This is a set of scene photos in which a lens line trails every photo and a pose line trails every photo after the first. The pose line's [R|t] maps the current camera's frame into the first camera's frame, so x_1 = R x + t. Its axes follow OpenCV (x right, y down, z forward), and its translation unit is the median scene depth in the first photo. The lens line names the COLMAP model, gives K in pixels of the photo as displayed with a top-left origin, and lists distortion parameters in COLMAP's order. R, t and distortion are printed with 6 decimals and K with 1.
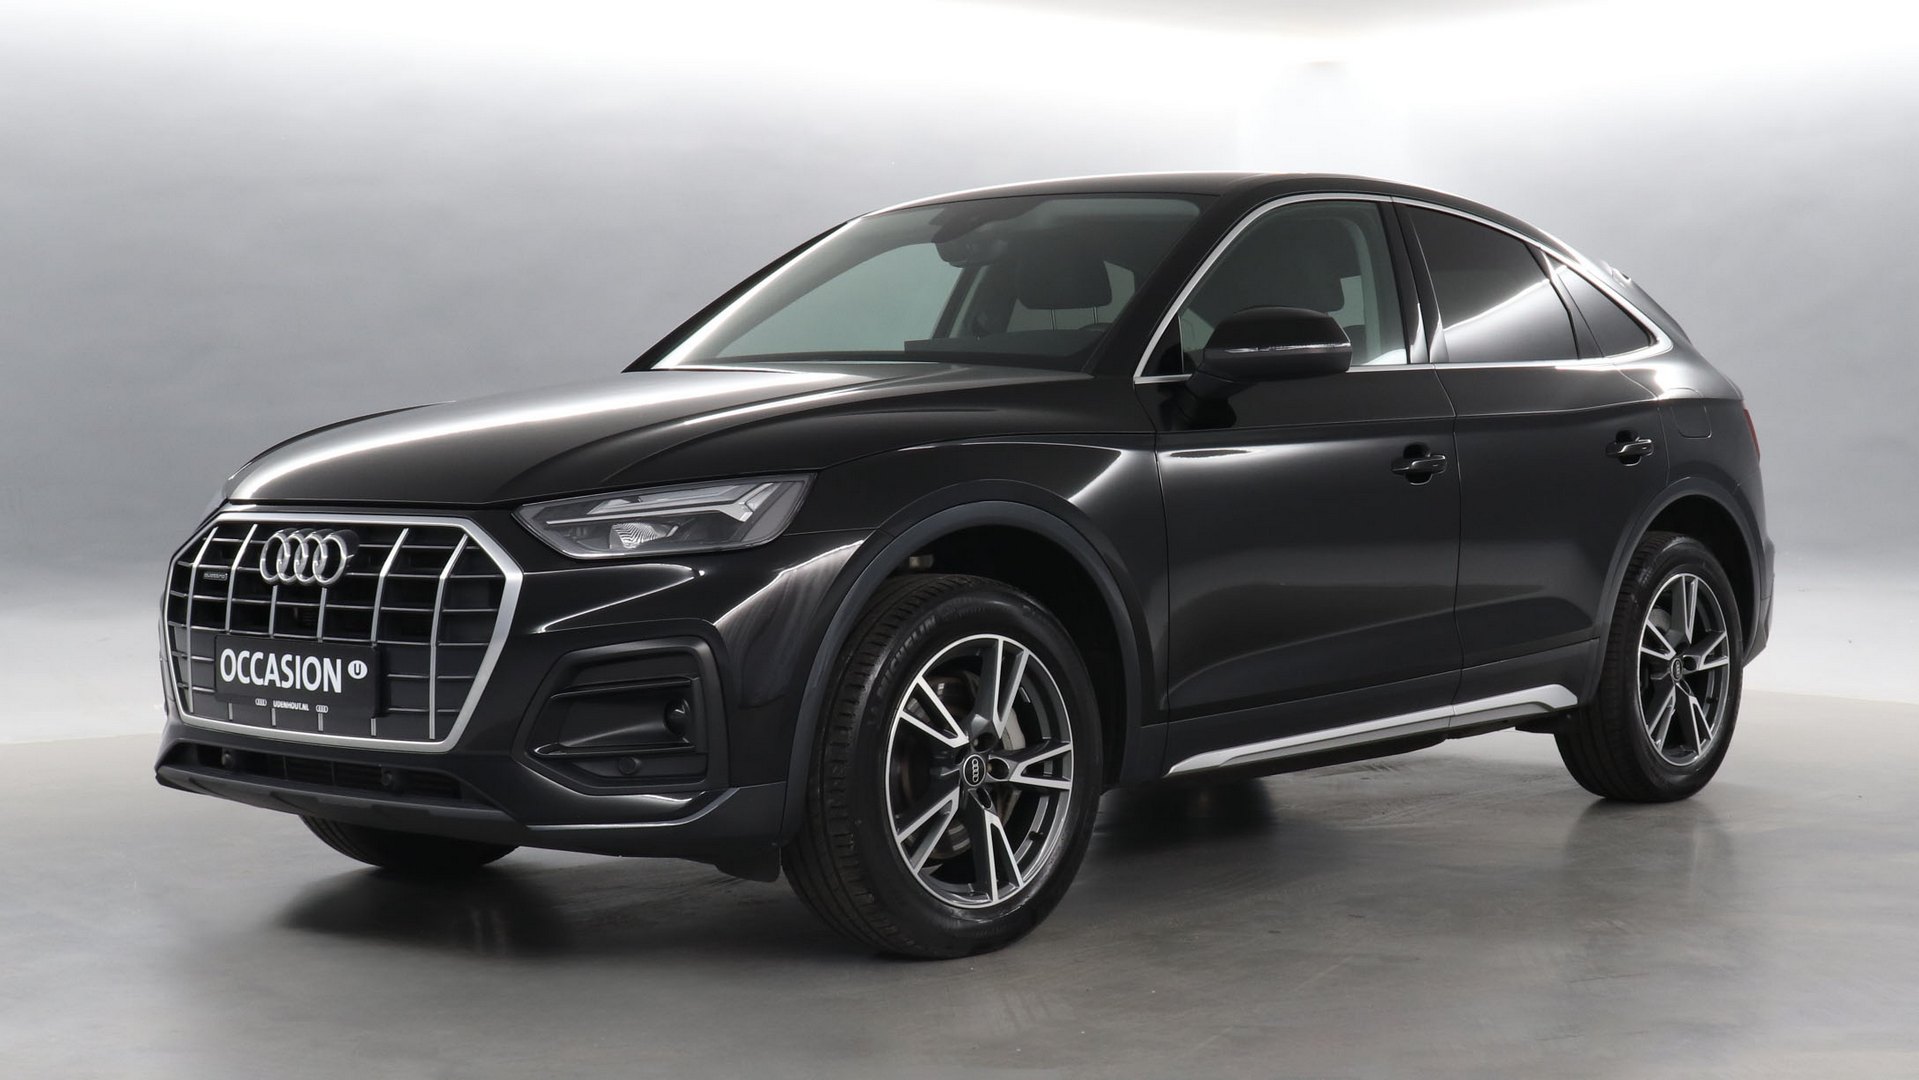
lens RADIAL K [[2875.7, 0, 1027.8], [0, 2875.7, 538.8], [0, 0, 1]] dist [0.035857, -0.036210]
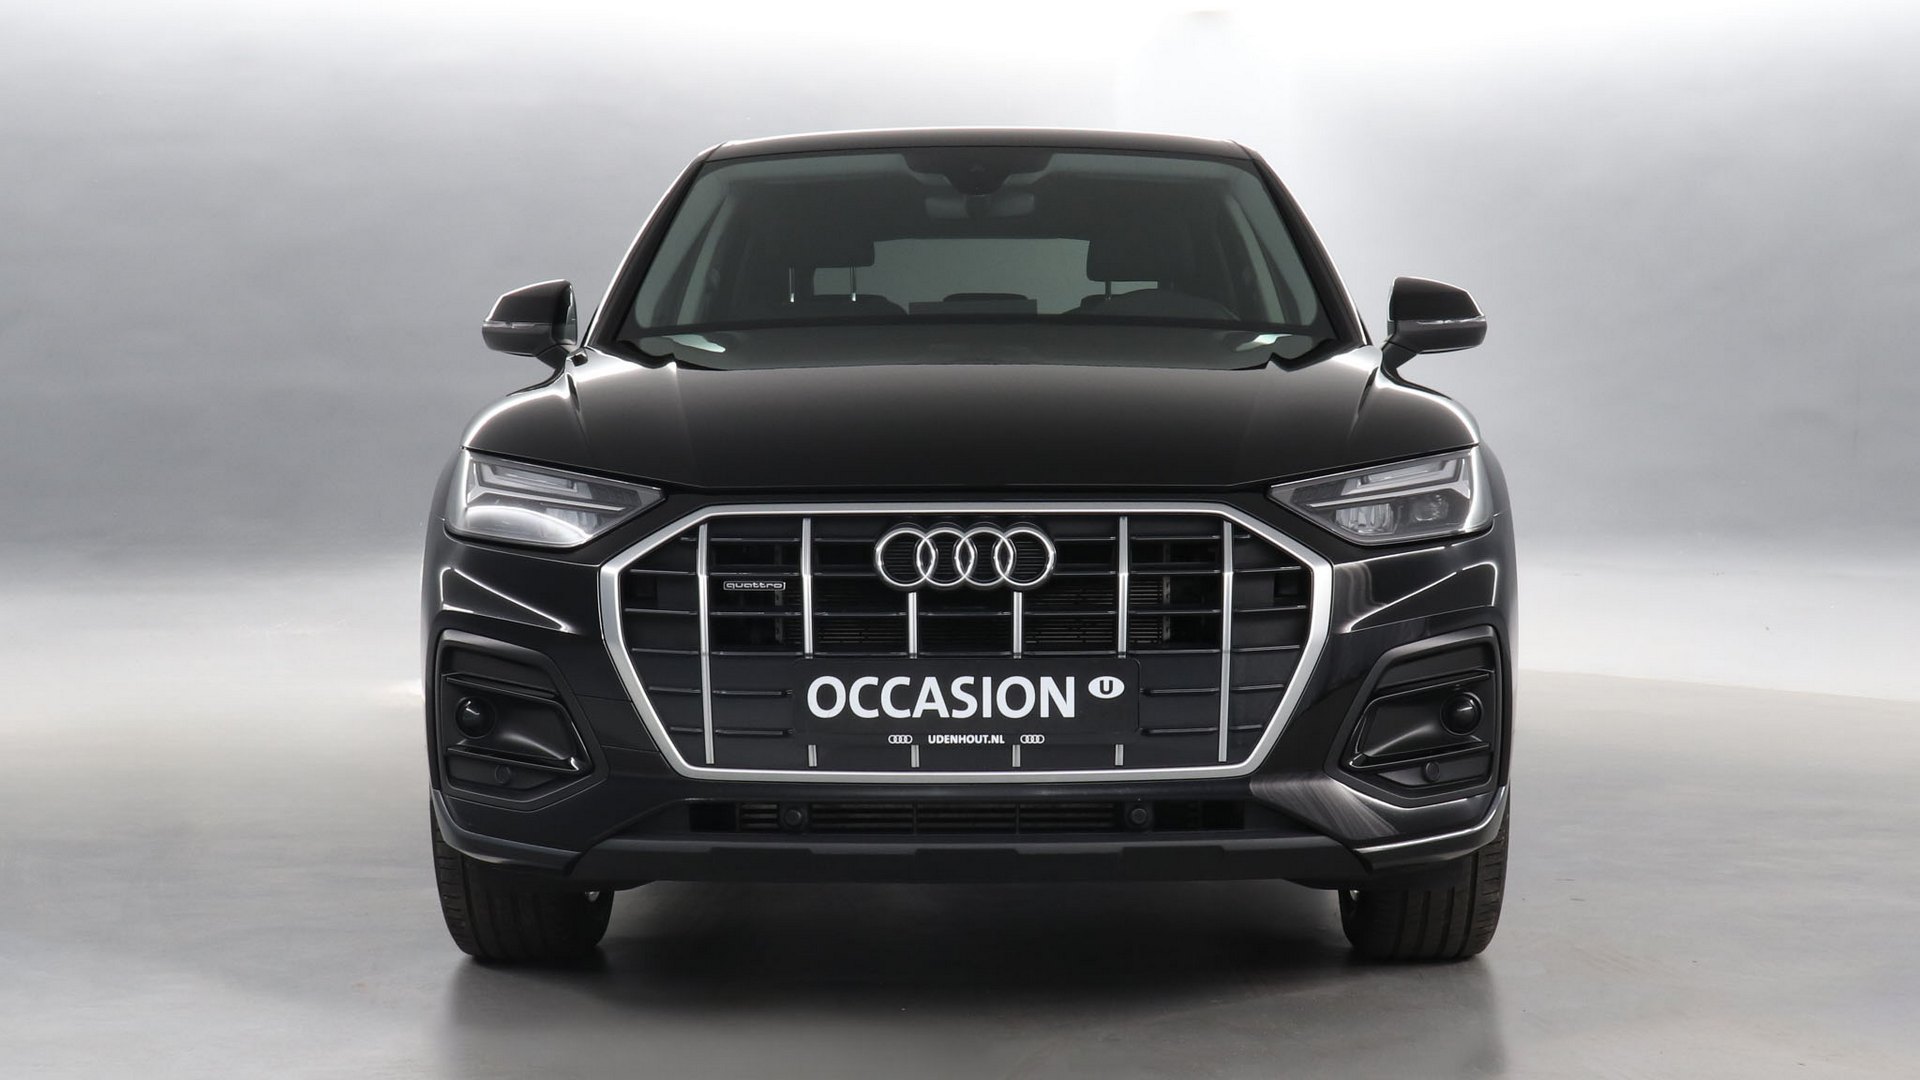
lens RADIAL K [[2877.2, 0, 1028.3], [0, 2877.2, 538.8], [0, 0, 1]] dist [0.035857, -0.036210]
pose [[0.741175, -0.029847, 0.670648, -0.785438], [0.023551, 0.999552, 0.018458, -0.013140], [-0.670898, 0.002113, 0.741546, 0.387800]]
